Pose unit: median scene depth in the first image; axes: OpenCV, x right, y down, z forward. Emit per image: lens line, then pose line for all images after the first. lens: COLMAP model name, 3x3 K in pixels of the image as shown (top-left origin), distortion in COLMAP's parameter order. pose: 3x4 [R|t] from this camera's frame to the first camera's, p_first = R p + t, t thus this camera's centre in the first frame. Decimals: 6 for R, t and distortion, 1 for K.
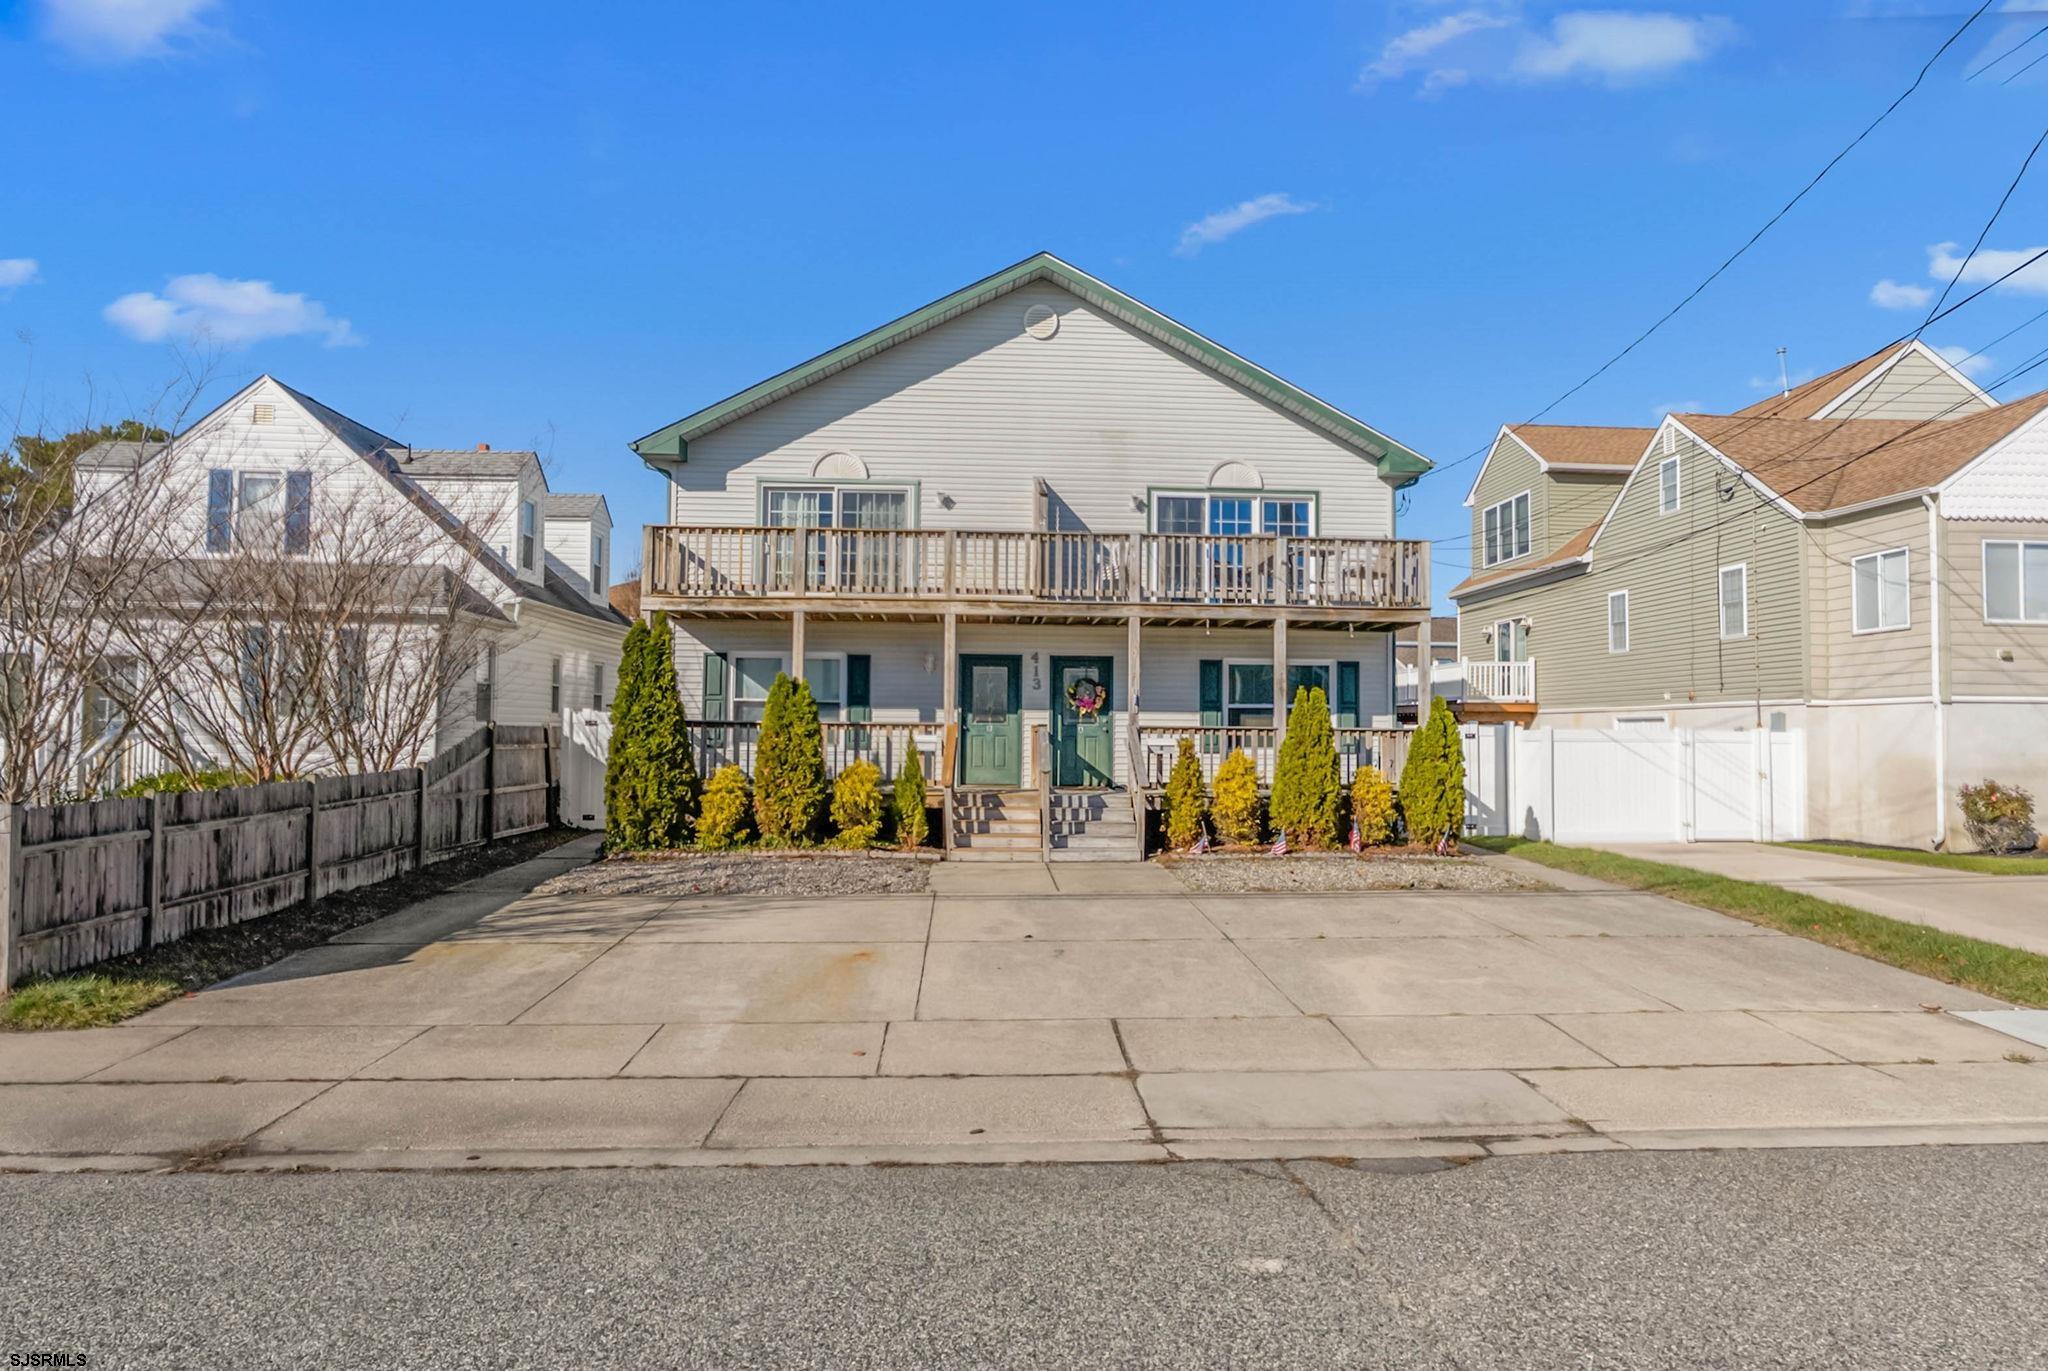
lens RADIAL K [[1288.2, 0, 1024.0], [0, 1288.2, 691.5], [0, 0, 1]] dist [-0.017847, 0.005961]
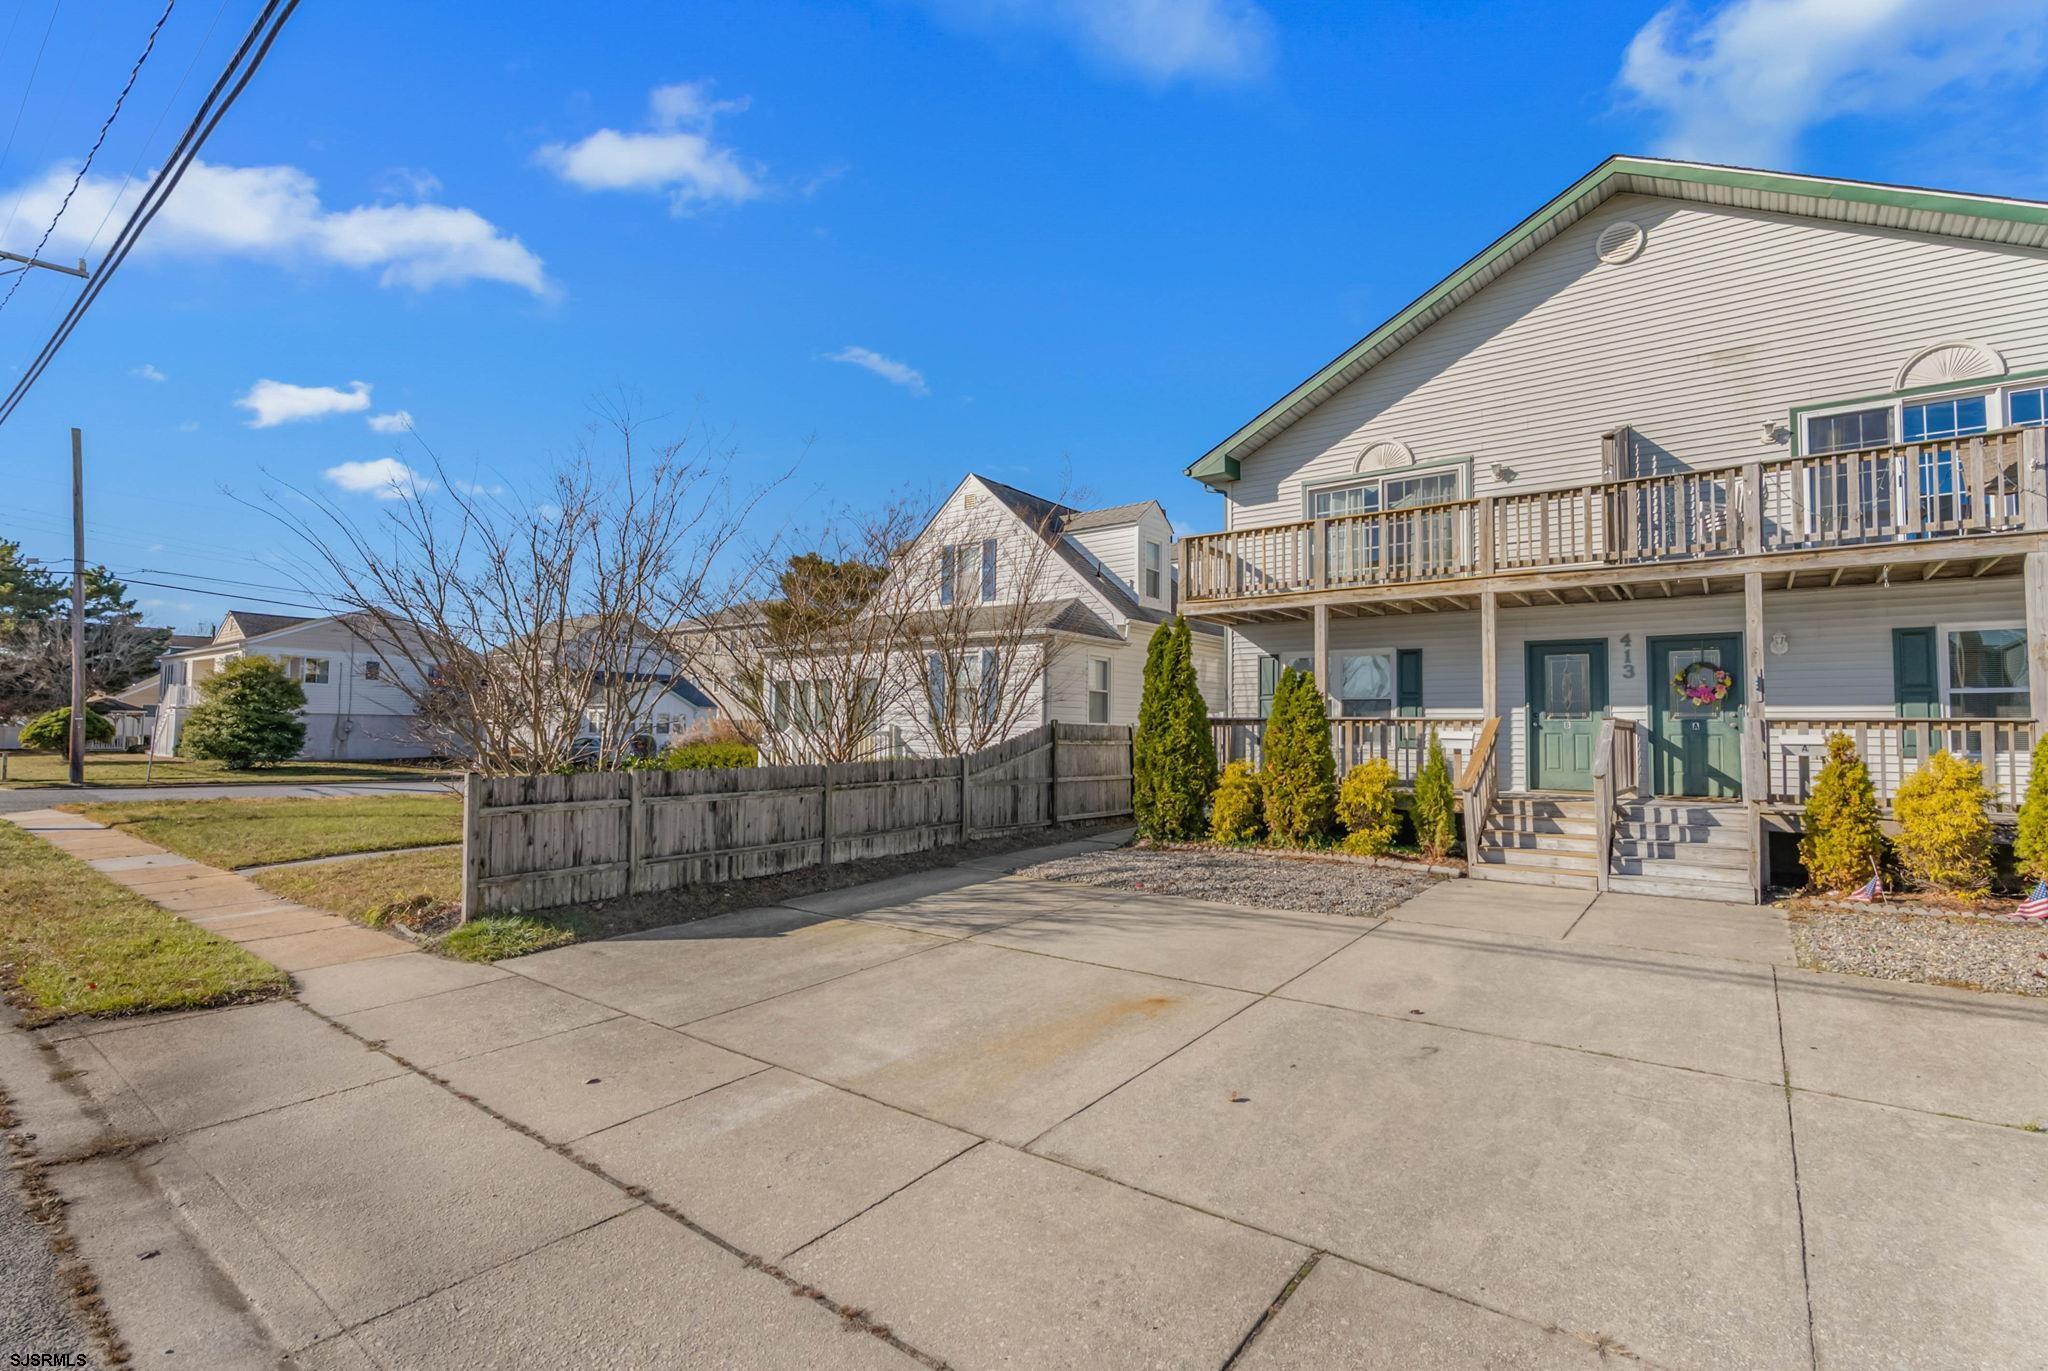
lens RADIAL K [[940.6, 0, 1021.3], [0, 940.6, 694.6], [0, 0, 1]] dist [-0.016171, 0.006867]
pose [[0.764377, -0.026620, -0.644220, 0.114335], [0.014829, 0.999609, -0.023710, 0.020010], [0.644599, 0.008570, 0.764473, 0.324500]]
